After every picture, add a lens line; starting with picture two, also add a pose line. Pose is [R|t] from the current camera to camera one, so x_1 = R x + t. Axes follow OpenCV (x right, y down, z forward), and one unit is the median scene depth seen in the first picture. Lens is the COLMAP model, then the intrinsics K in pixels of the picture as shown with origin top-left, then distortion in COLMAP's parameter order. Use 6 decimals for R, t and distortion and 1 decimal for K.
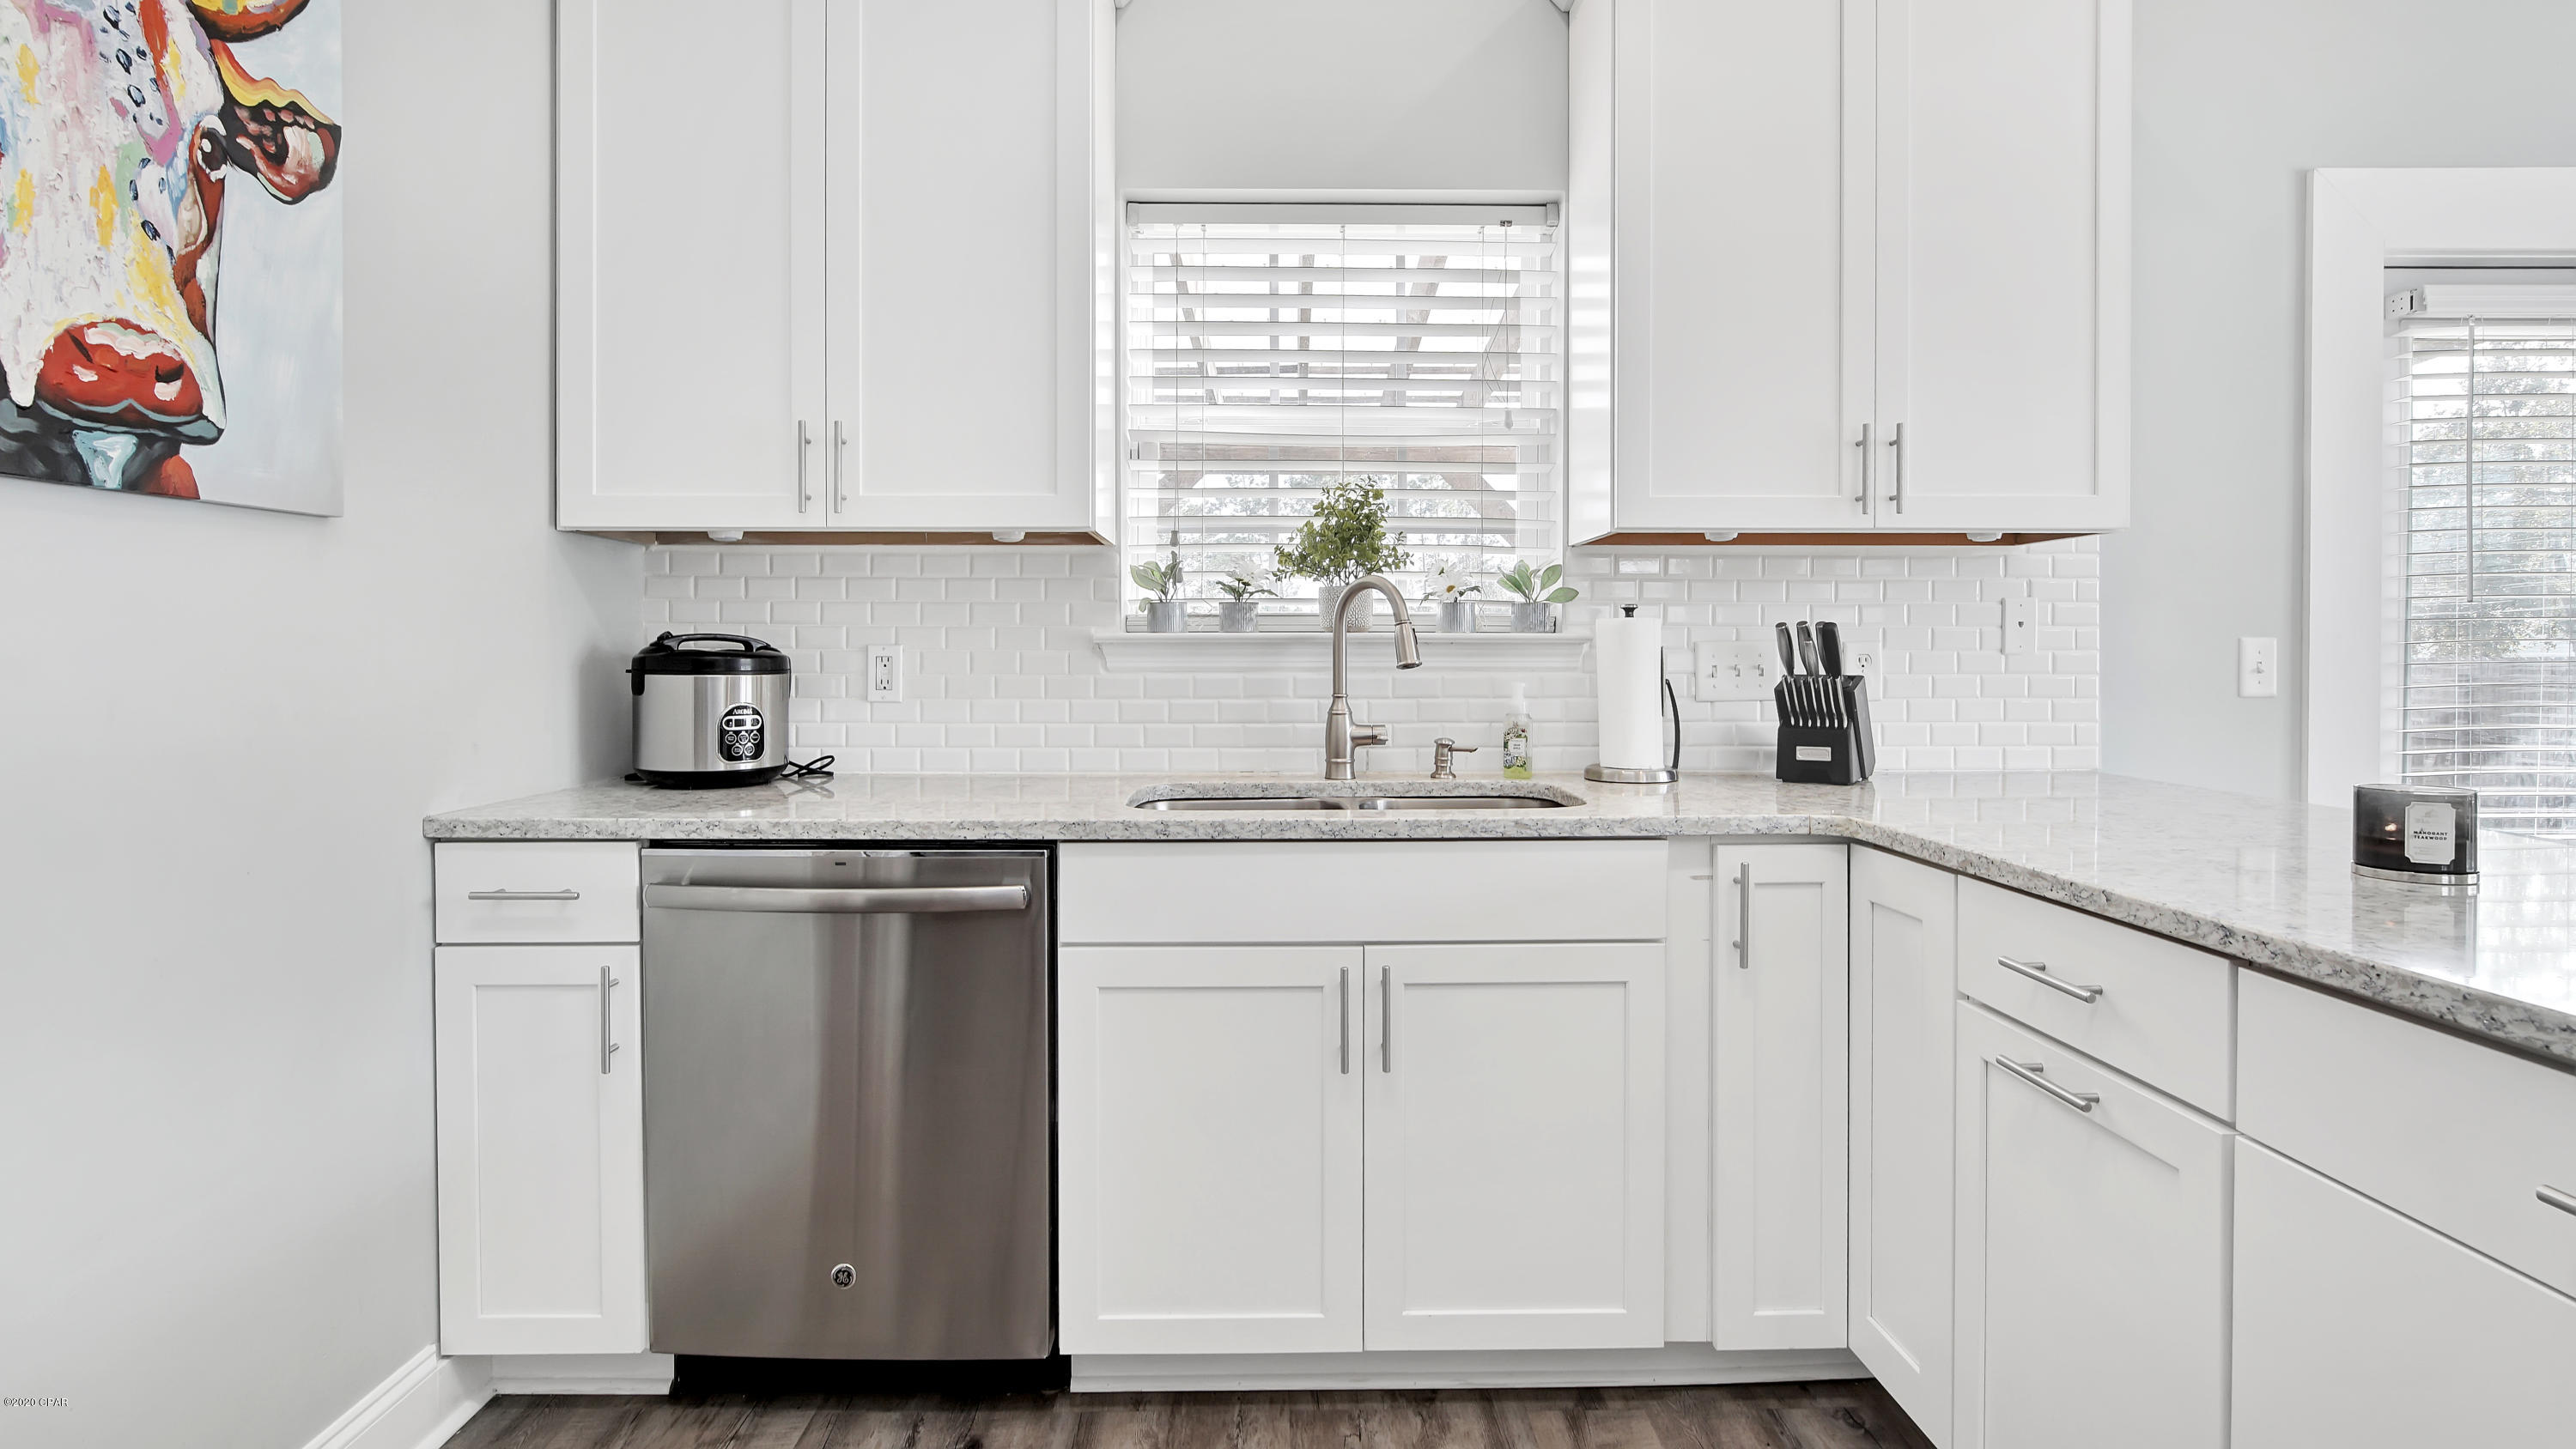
lens RADIAL K [[1244.3, 0, 1290.6], [0, 1244.3, 661.5], [0, 0, 1]] dist [-0.000251, -0.000083]
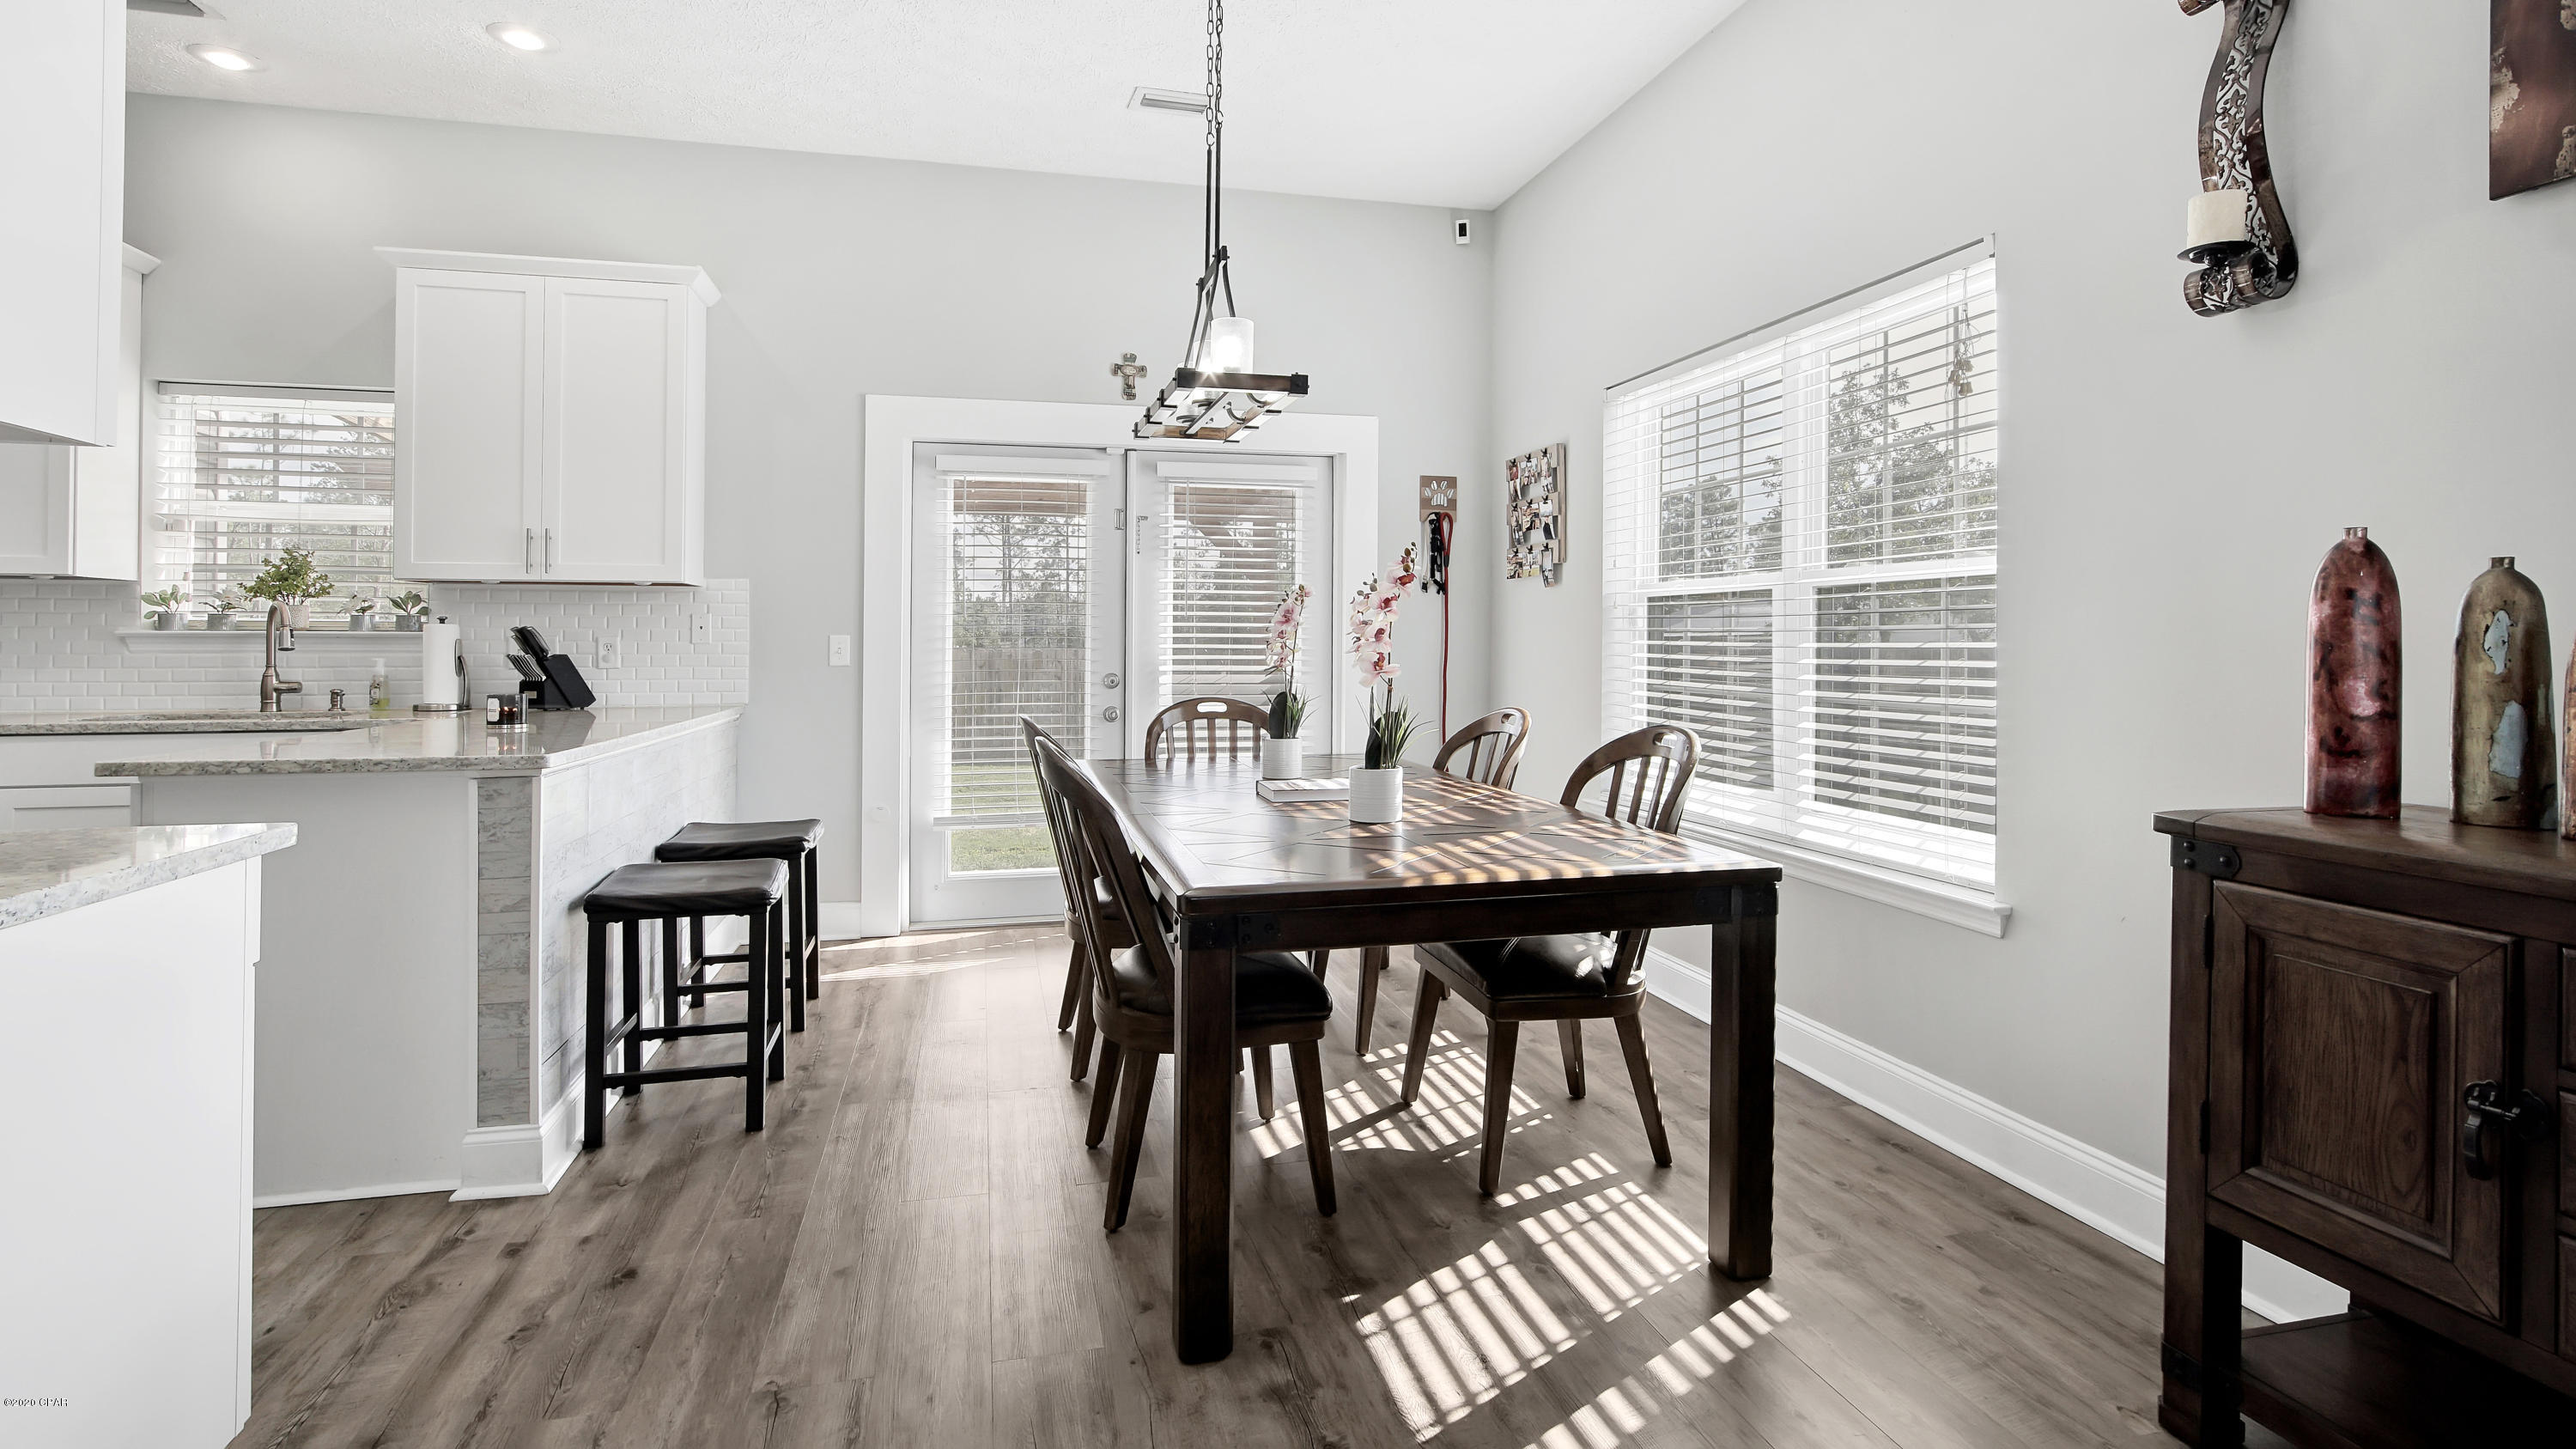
lens RADIAL K [[1228.3, 0, 1295.9], [0, 1228.3, 639.6], [0, 0, 1]] dist [-0.009826, -0.000402]
pose [[0.968728, 0.002600, 0.248111, 1.101990], [0.000279, 0.999933, -0.011566, 0.010749], [-0.248125, 0.011273, 0.968663, -1.150562]]
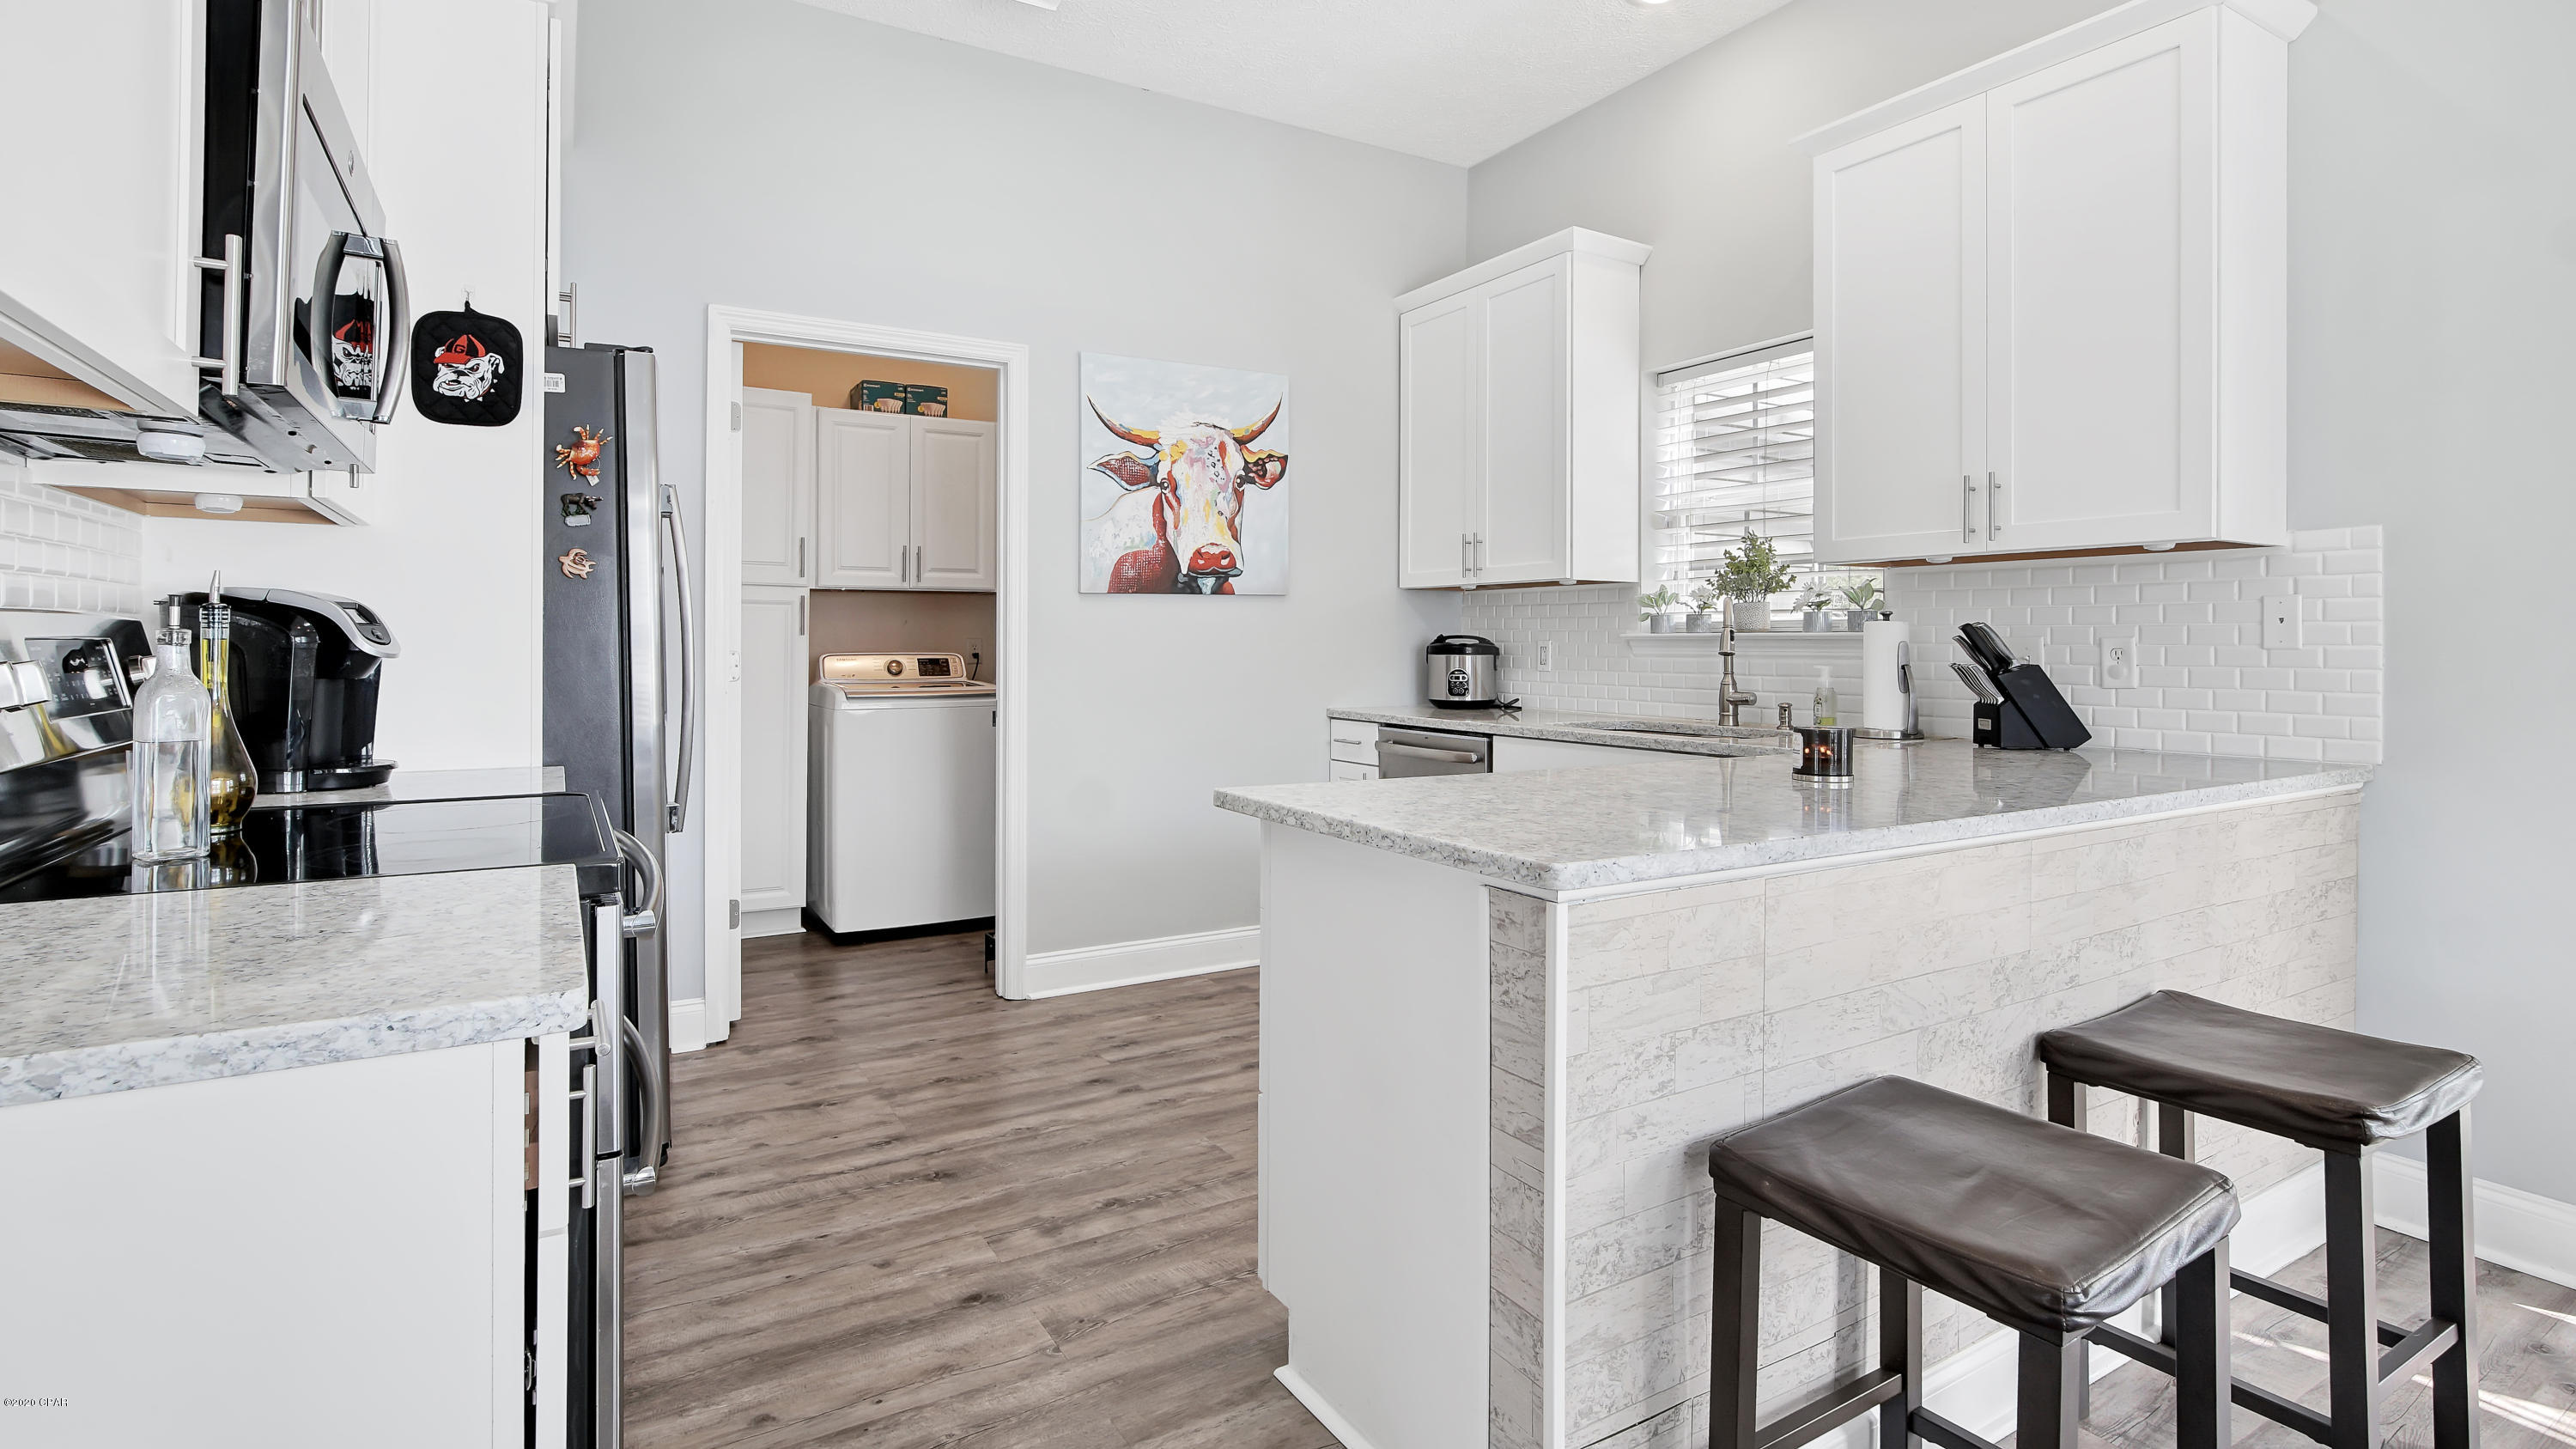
lens RADIAL K [[1228.3, 0, 1295.9], [0, 1228.3, 639.6], [0, 0, 1]] dist [-0.009826, -0.000402]
pose [[0.515245, -0.000824, -0.857042, 1.147059], [-0.010795, 0.999914, -0.007451, 0.003039], [0.856975, 0.013091, 0.515192, -0.285185]]
